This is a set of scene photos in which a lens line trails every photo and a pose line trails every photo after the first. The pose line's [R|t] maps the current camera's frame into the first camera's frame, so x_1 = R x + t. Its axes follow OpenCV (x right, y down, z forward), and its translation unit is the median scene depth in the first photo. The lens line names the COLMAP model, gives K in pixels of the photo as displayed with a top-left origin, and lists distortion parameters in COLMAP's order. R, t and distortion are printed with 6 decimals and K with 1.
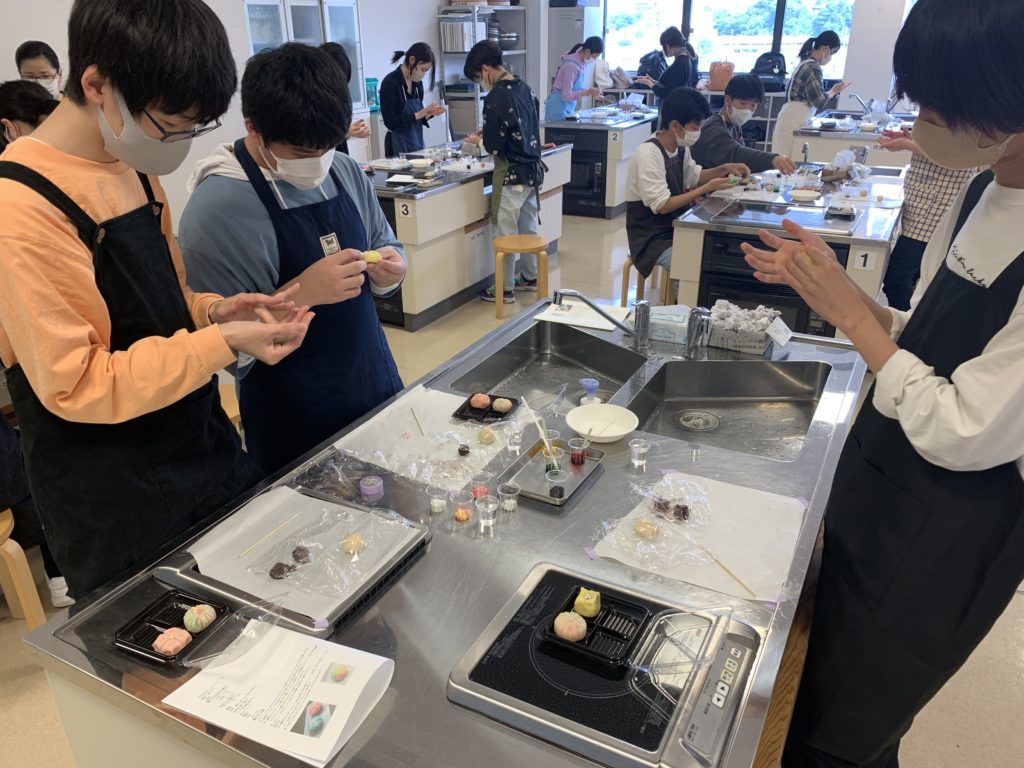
lens RADIAL K [[793.2, 0, 510.6], [0, 793.2, 382.3], [0, 0, 1]] dist [0.011075, 0.004698]
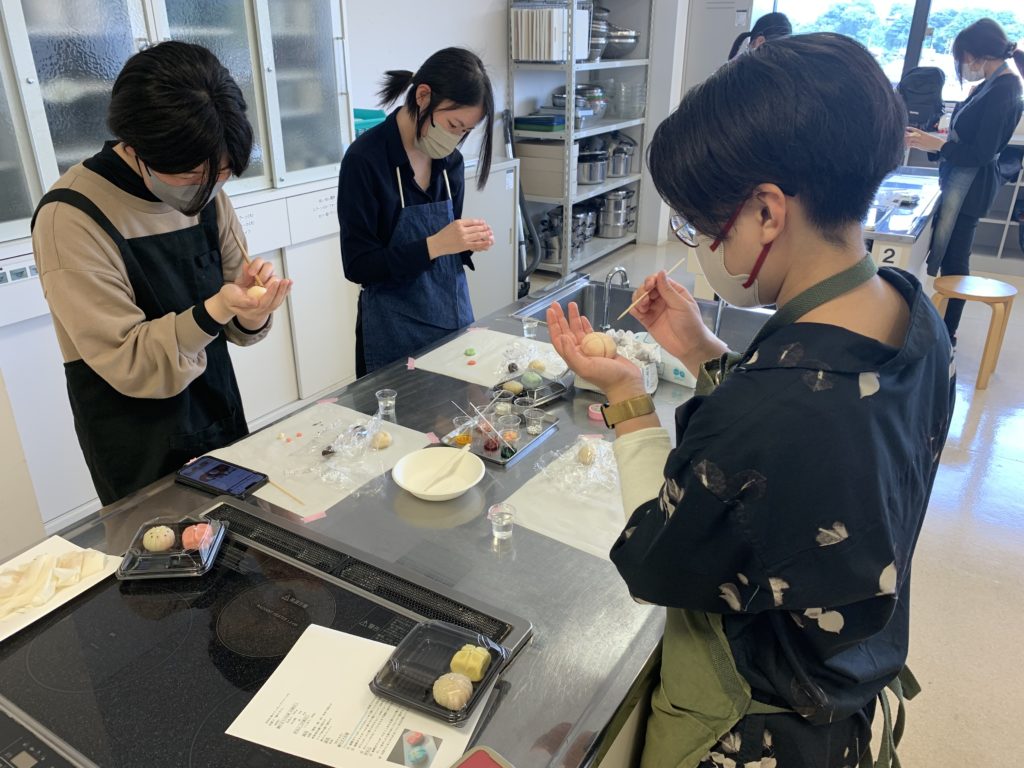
lens RADIAL K [[793.2, 0, 515.1], [0, 793.2, 379.7], [0, 0, 1]] dist [0.011075, 0.004698]
pose [[0.997594, 0.041889, -0.055241, -0.042603], [-0.042363, 0.999075, -0.007441, -0.183374], [0.054879, 0.009764, 0.998445, 0.434682]]
